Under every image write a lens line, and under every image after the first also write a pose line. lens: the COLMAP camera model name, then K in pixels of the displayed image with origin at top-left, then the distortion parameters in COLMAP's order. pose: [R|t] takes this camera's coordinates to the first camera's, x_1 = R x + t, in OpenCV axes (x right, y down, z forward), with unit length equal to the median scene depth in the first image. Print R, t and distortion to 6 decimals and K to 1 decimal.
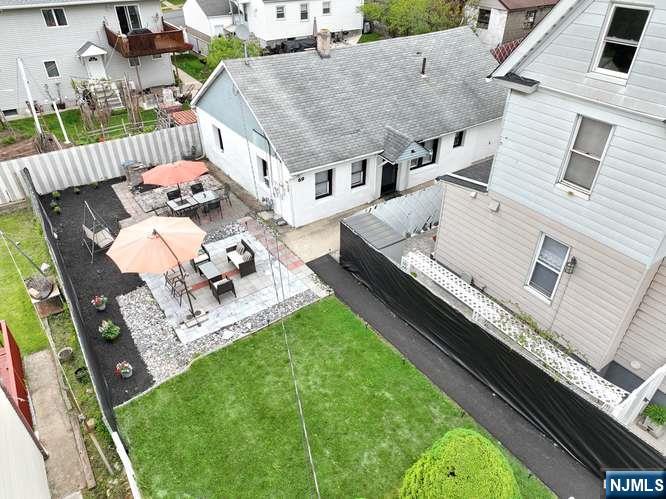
lens RADIAL K [[468.3, 0, 332.7], [0, 468.3, 249.6], [0, 0, 1]] dist [0.001805, 0.015787]
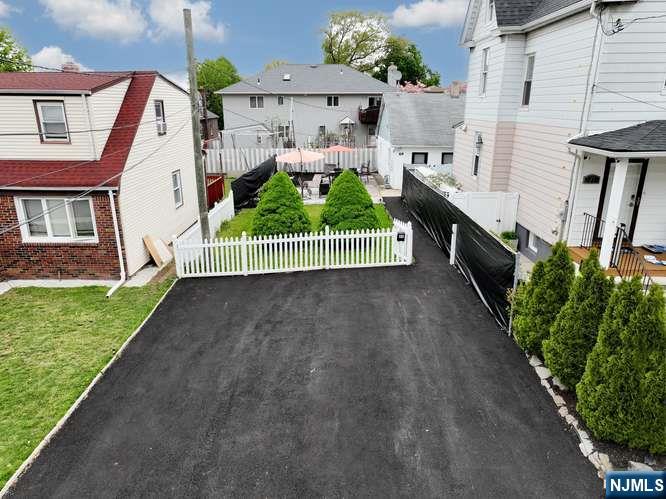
lens RADIAL K [[468.3, 0, 332.7], [0, 468.3, 249.6], [0, 0, 1]] dist [0.001805, 0.015787]
pose [[0.819778, 0.168301, -0.547393, 0.604362], [-0.327906, 0.921590, -0.207722, 0.502141], [0.469512, 0.349780, 0.810686, -0.224227]]
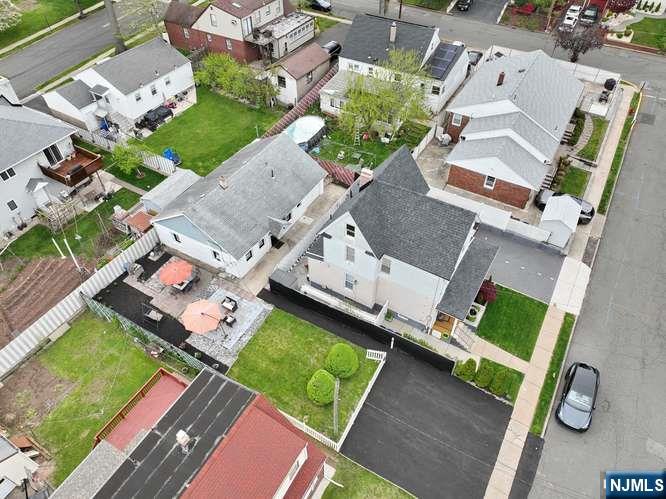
lens RADIAL K [[468.3, 0, 332.7], [0, 468.3, 249.6], [0, 0, 1]] dist [0.001805, 0.015787]
pose [[0.904985, -0.310087, 0.291287, -0.282598], [0.249650, 0.941452, 0.226589, -0.544536], [-0.344495, -0.132340, 0.929413, -1.087556]]
